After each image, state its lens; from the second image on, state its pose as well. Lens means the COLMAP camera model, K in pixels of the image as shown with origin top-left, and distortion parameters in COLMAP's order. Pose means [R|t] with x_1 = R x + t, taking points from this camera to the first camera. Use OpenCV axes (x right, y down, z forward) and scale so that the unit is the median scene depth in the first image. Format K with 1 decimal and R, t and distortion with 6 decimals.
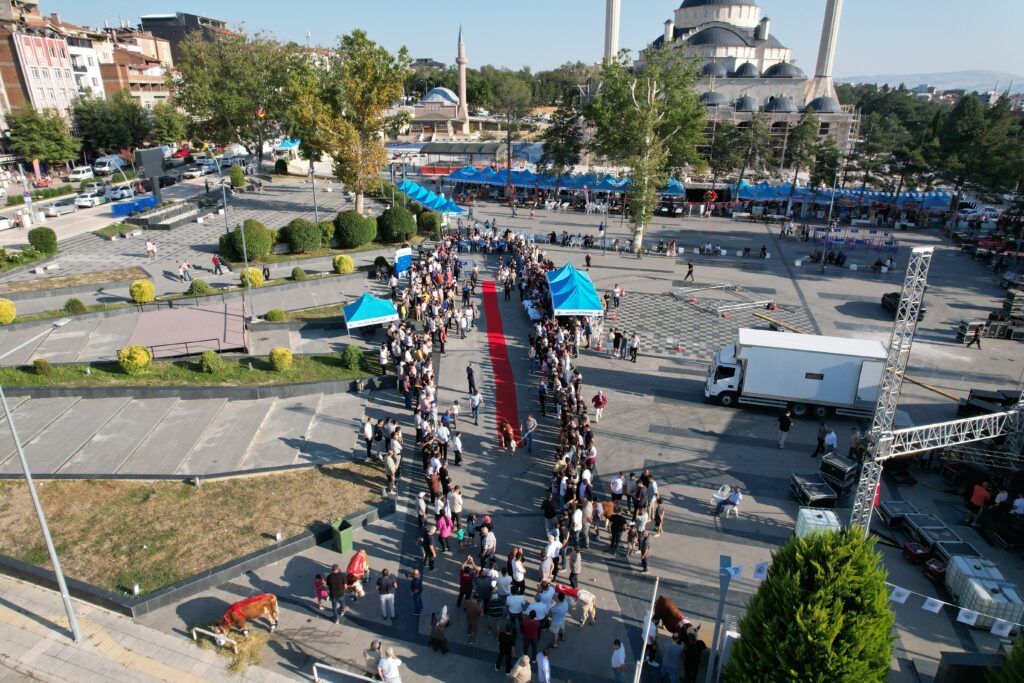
lens RADIAL K [[653.5, 0, 506.7], [0, 653.5, 343.0], [0, 0, 1]] dist [-0.091562, 0.079146]
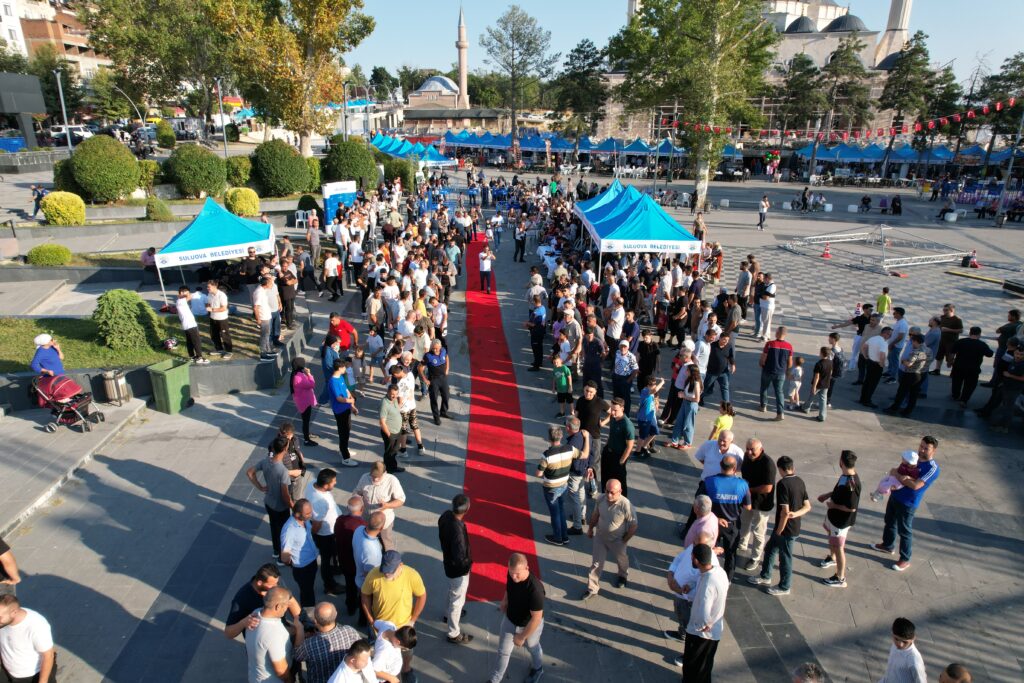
lens RADIAL K [[653.5, 0, 506.7], [0, 653.5, 343.0], [0, 0, 1]] dist [-0.091562, 0.079146]
pose [[0.999955, 0.004498, -0.008399, 0.003002], [-0.004803, 0.999319, -0.036578, 0.018040], [0.008229, 0.036617, 0.999295, 0.212209]]
